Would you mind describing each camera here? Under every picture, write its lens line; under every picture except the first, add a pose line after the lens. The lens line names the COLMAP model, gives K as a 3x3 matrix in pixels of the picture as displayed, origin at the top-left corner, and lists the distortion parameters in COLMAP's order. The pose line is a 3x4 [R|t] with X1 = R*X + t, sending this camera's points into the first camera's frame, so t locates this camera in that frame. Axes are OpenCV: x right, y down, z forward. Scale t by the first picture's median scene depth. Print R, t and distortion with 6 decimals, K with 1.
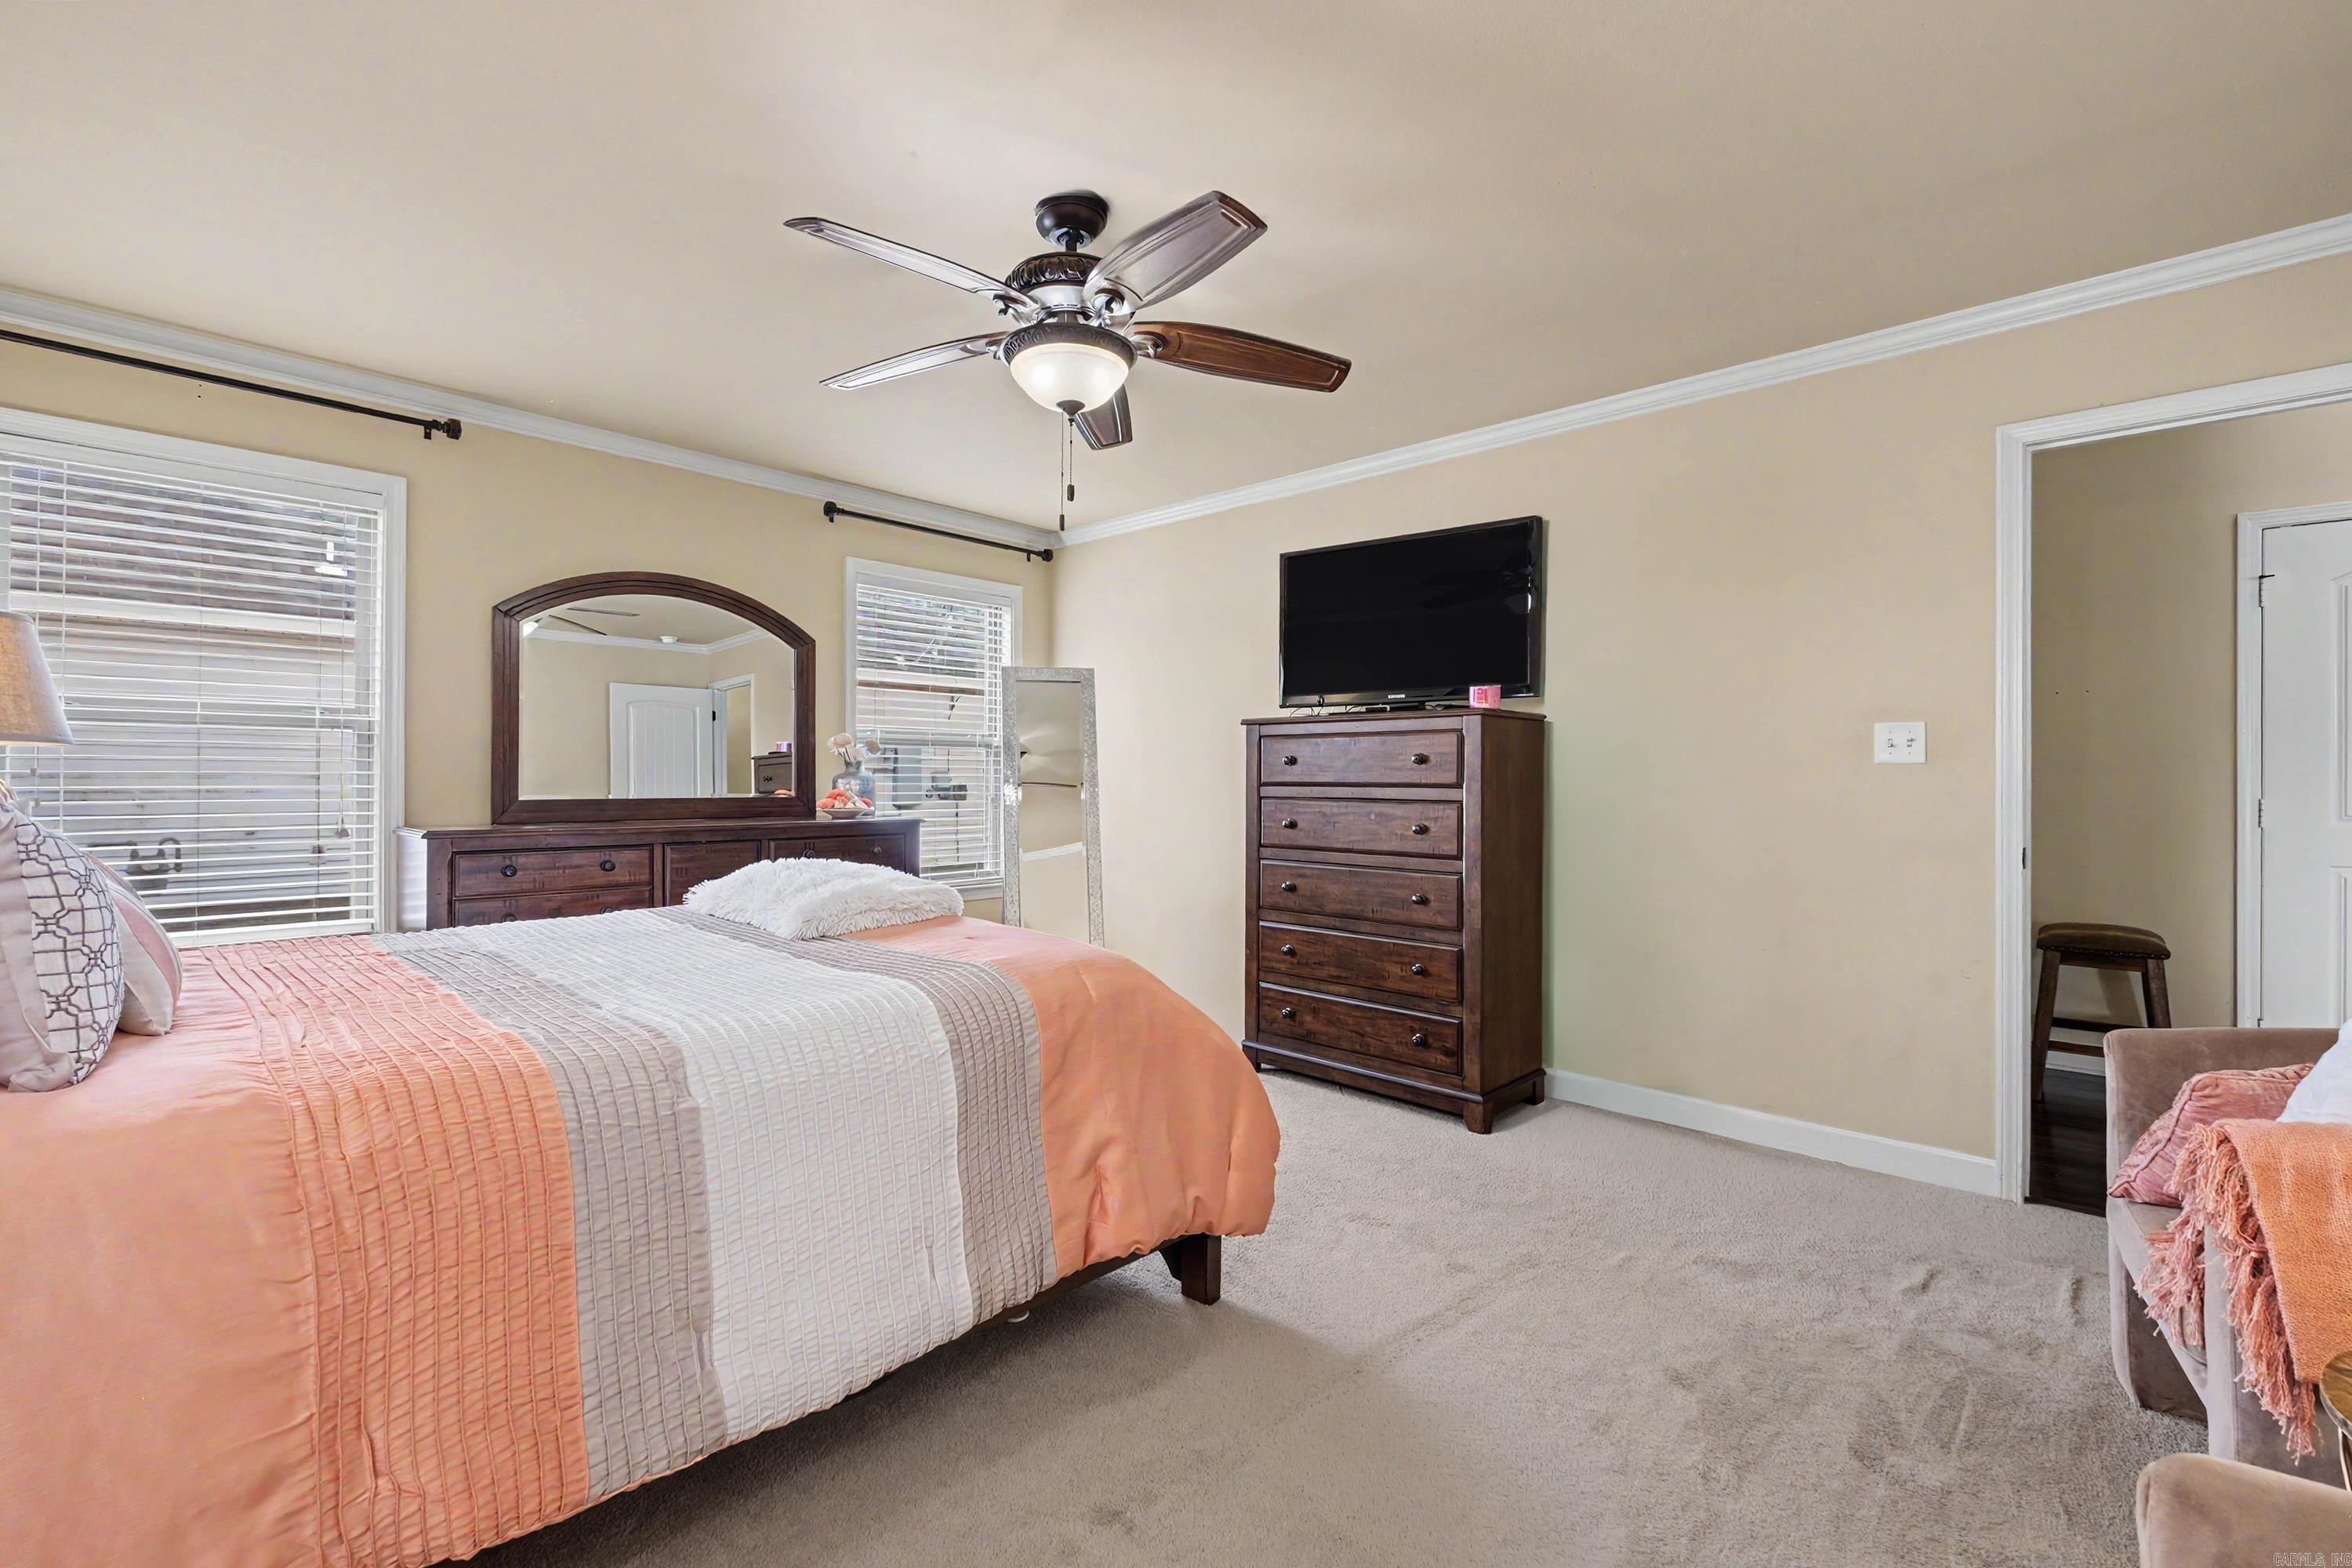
lens RADIAL K [[1018.1, 0, 1167.4], [0, 1018.1, 781.2], [0, 0, 1]] dist [-0.002134, -0.000299]
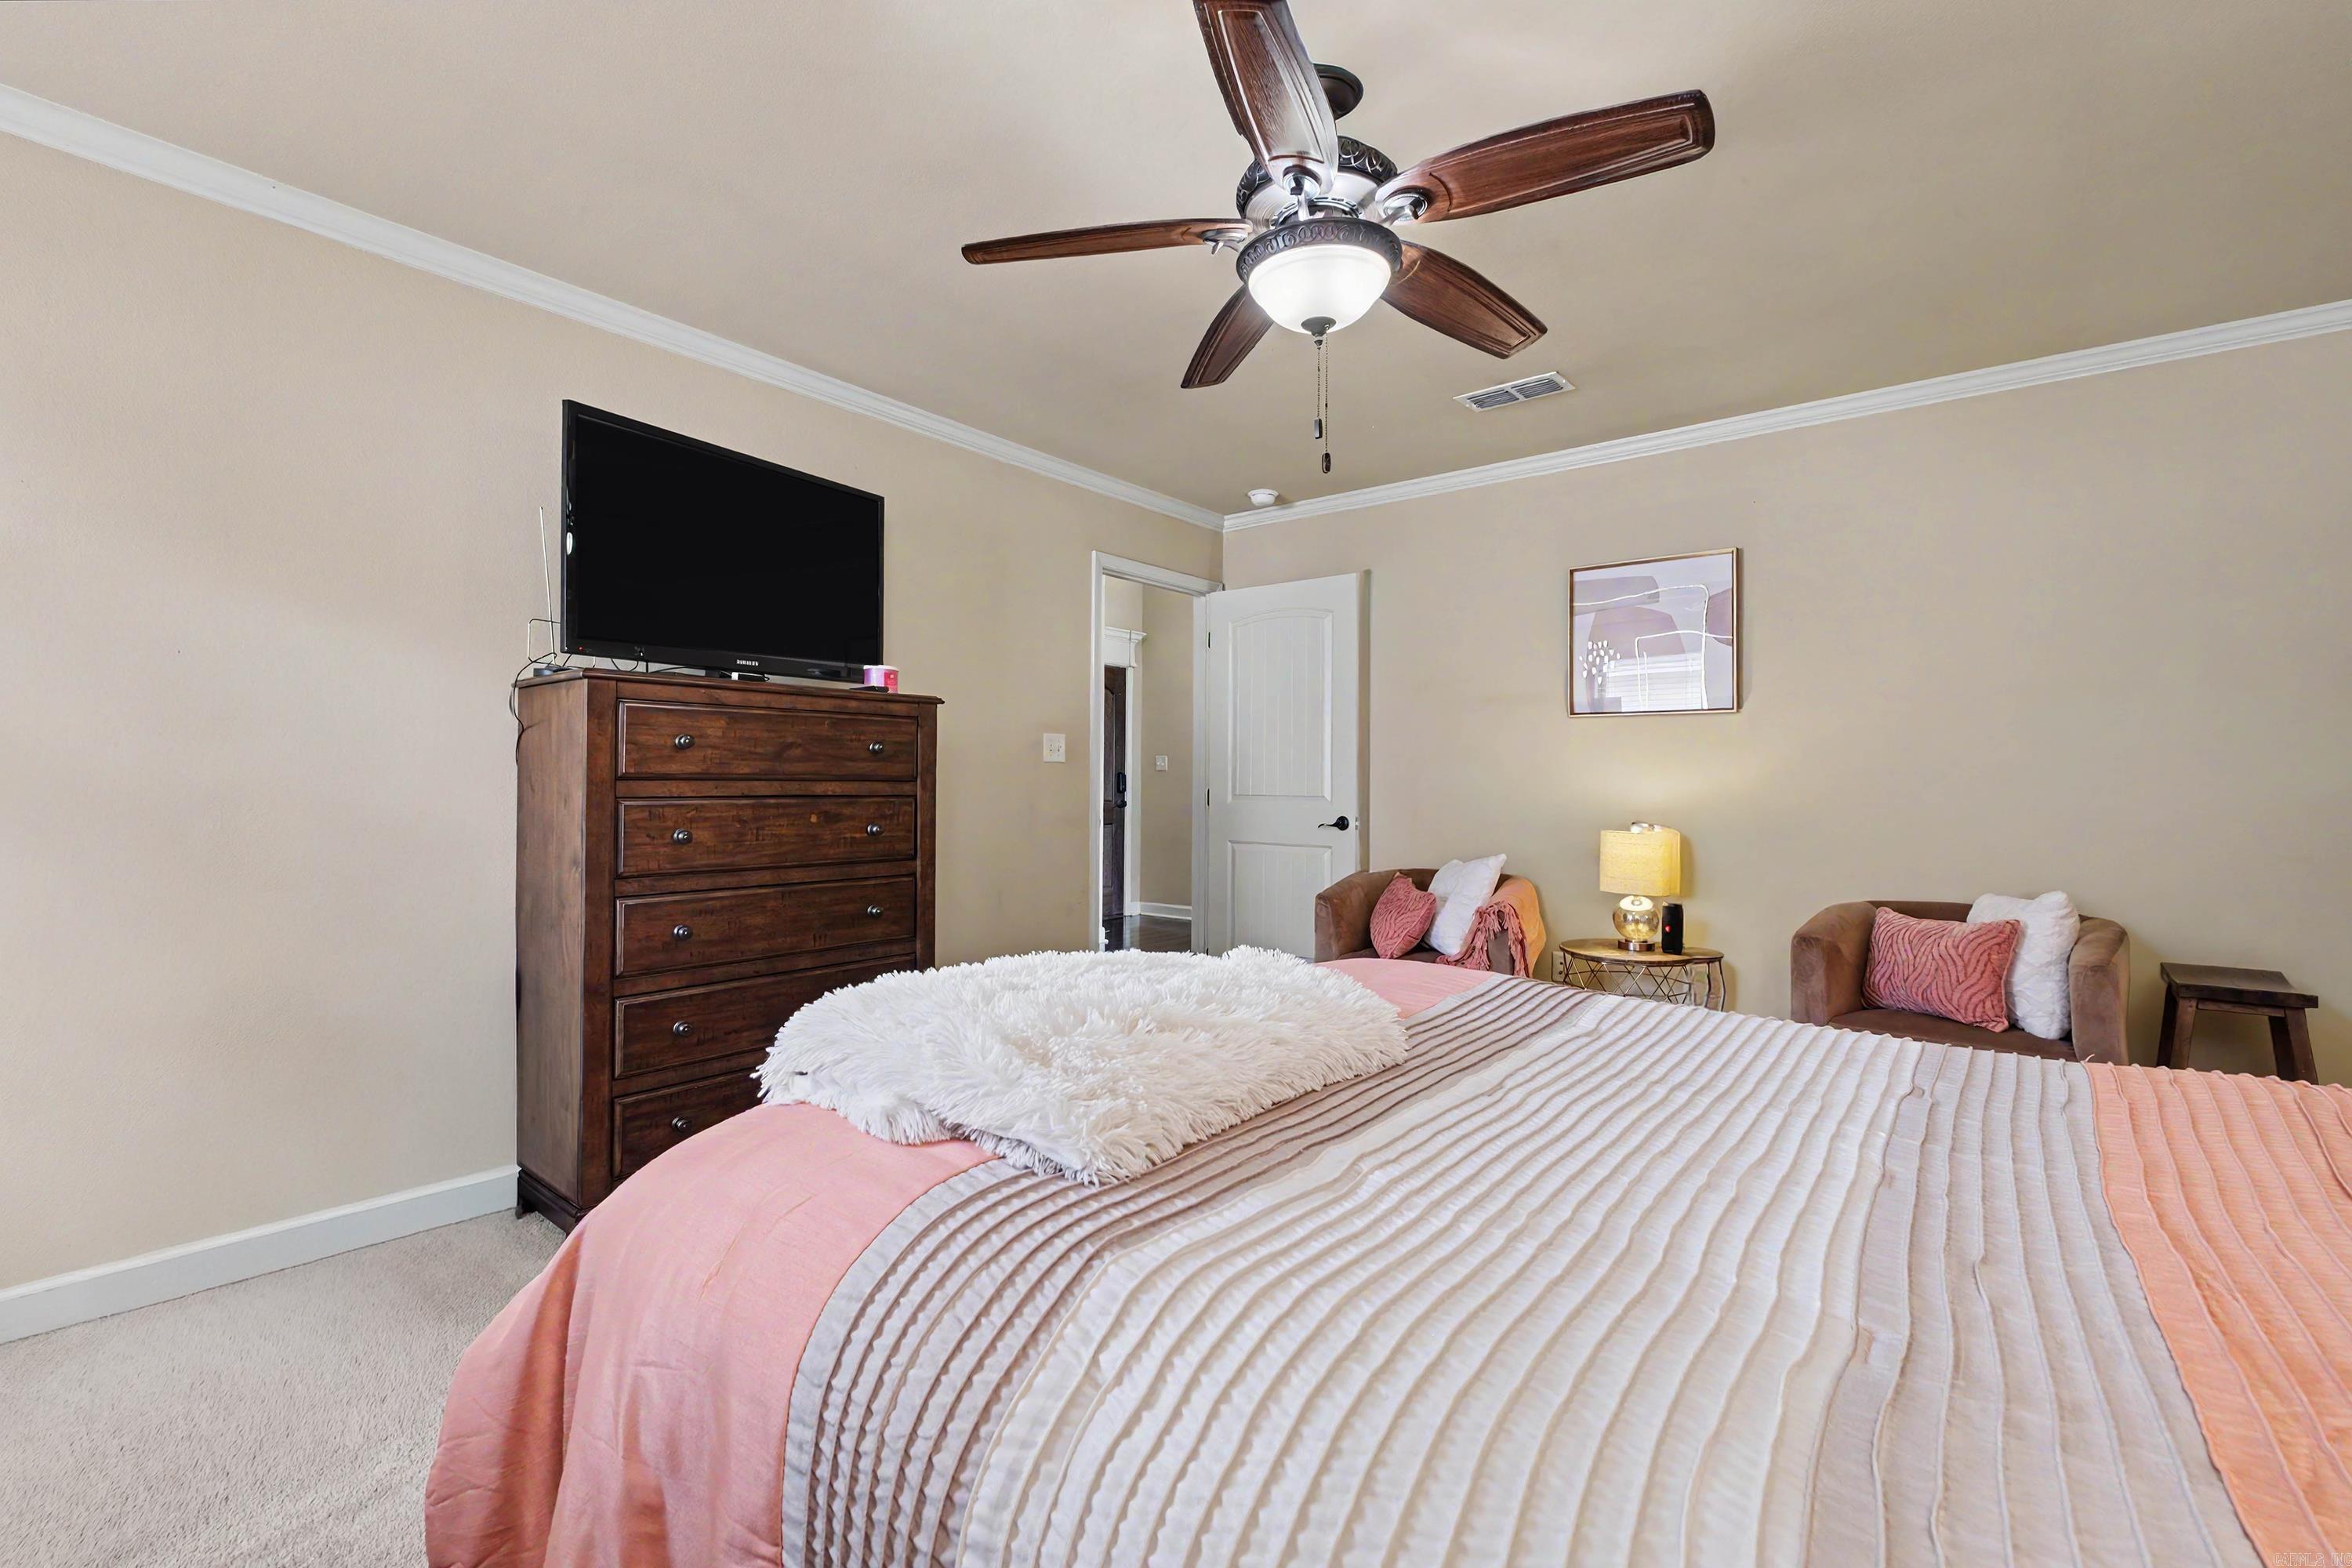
lens RADIAL K [[1034.5, 0, 1169.9], [0, 1034.5, 771.8], [0, 0, 1]] dist [-0.014032, 0.000148]
pose [[-0.076849, -0.000096, 0.997043, -0.577355], [-0.009079, 0.999959, -0.000604, -0.003185], [-0.997001, -0.009099, -0.076847, 0.743834]]
